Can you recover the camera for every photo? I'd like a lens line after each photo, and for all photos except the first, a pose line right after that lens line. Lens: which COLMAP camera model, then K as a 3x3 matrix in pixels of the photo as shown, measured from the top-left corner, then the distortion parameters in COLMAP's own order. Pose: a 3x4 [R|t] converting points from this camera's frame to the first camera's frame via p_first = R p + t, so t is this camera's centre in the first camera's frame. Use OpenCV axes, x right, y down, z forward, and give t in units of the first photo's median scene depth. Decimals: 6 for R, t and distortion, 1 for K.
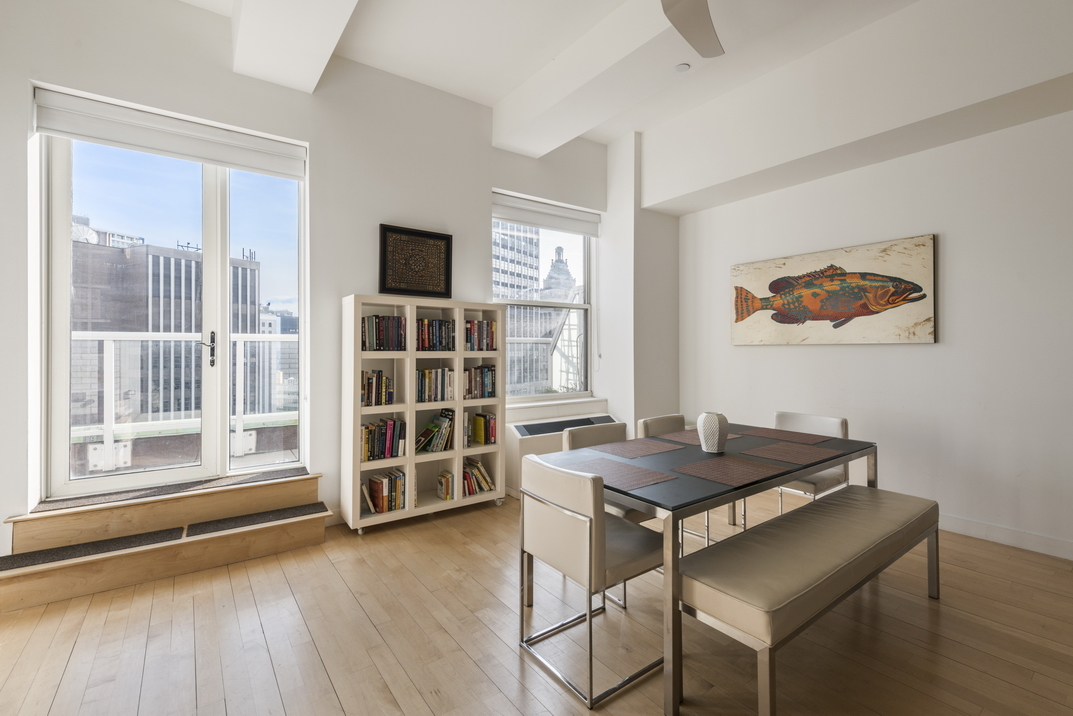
lens RADIAL K [[475.0, 0, 537.0], [0, 475.0, 347.4], [0, 0, 1]] dist [0.003611, 0.000111]
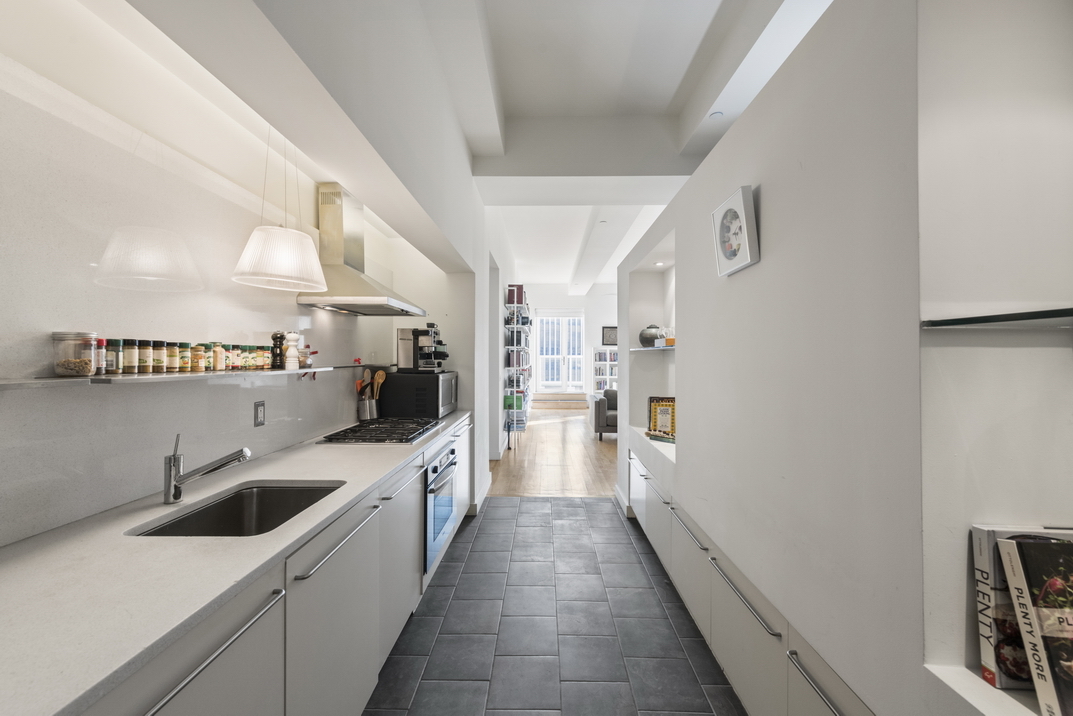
lens RADIAL K [[414.3, 0, 538.7], [0, 414.3, 359.7], [0, 0, 1]] dist [0.000038, 0.000001]
pose [[0.797539, -0.000957, -0.603267, 1.248242], [-0.004547, 0.999961, -0.007597, 0.016933], [0.603250, 0.008802, 0.797503, -1.899090]]
